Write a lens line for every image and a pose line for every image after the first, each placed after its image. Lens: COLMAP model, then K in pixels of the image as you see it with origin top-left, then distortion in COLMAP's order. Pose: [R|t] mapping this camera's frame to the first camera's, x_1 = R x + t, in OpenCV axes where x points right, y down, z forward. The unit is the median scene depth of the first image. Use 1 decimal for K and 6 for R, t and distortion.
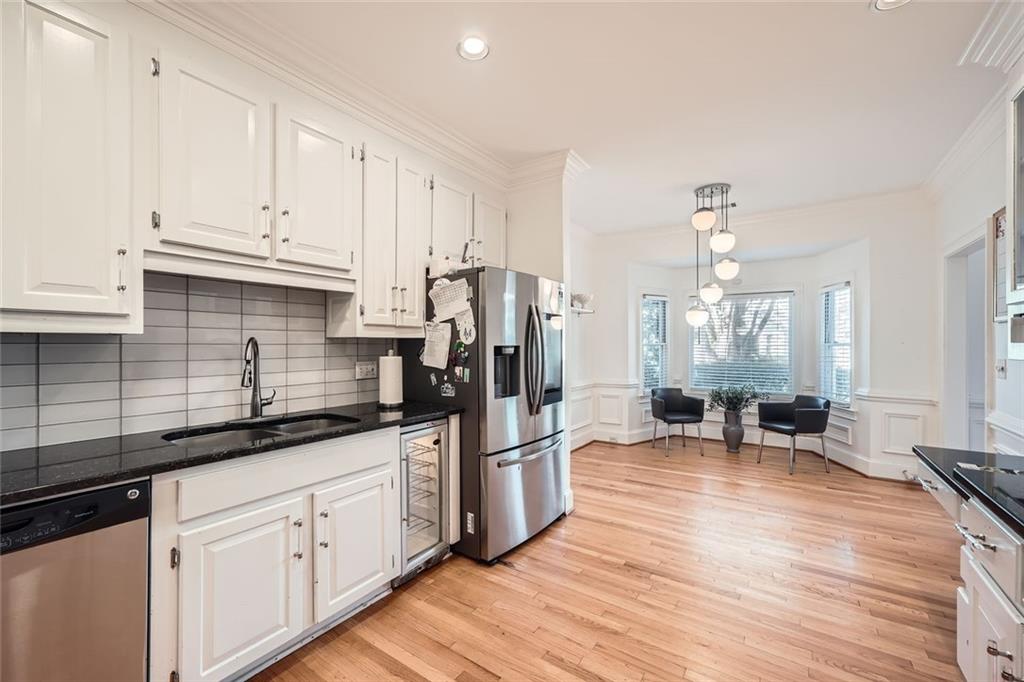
lens RADIAL K [[419.1, 0, 510.8], [0, 419.1, 345.6], [0, 0, 1]] dist [-0.000540, 0.000747]
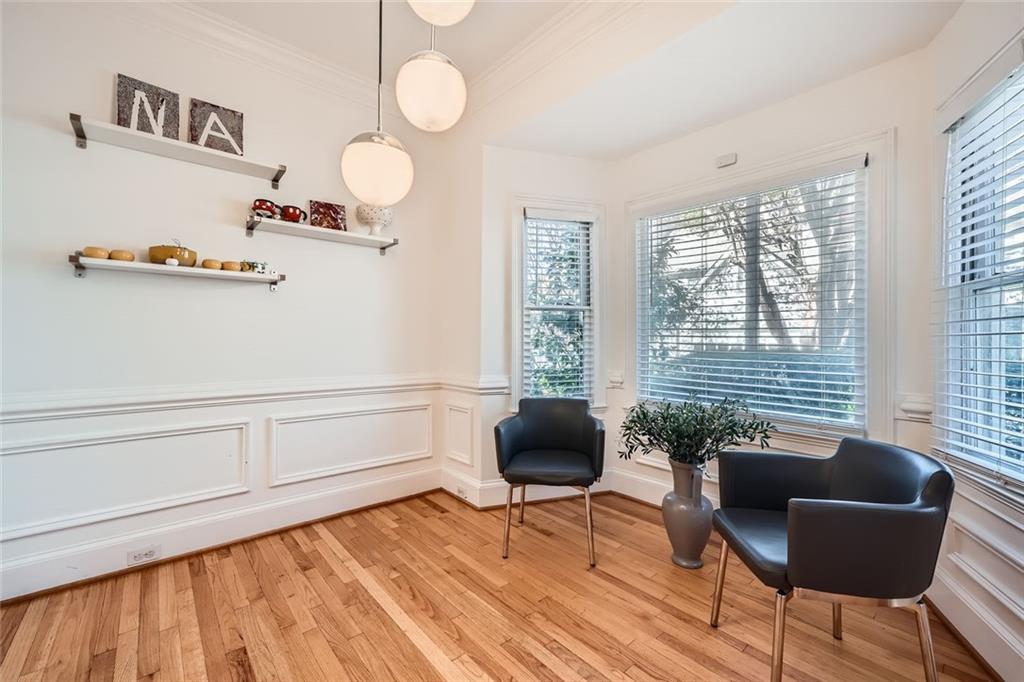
lens RADIAL K [[419.1, 0, 510.1], [0, 419.1, 340.5], [0, 0, 1]] dist [-0.000540, 0.000747]
pose [[0.957909, 0.000870, -0.287070, 0.649123], [0.000361, 0.999991, 0.004237, 0.050101], [0.287072, -0.004163, 0.957900, 0.757918]]
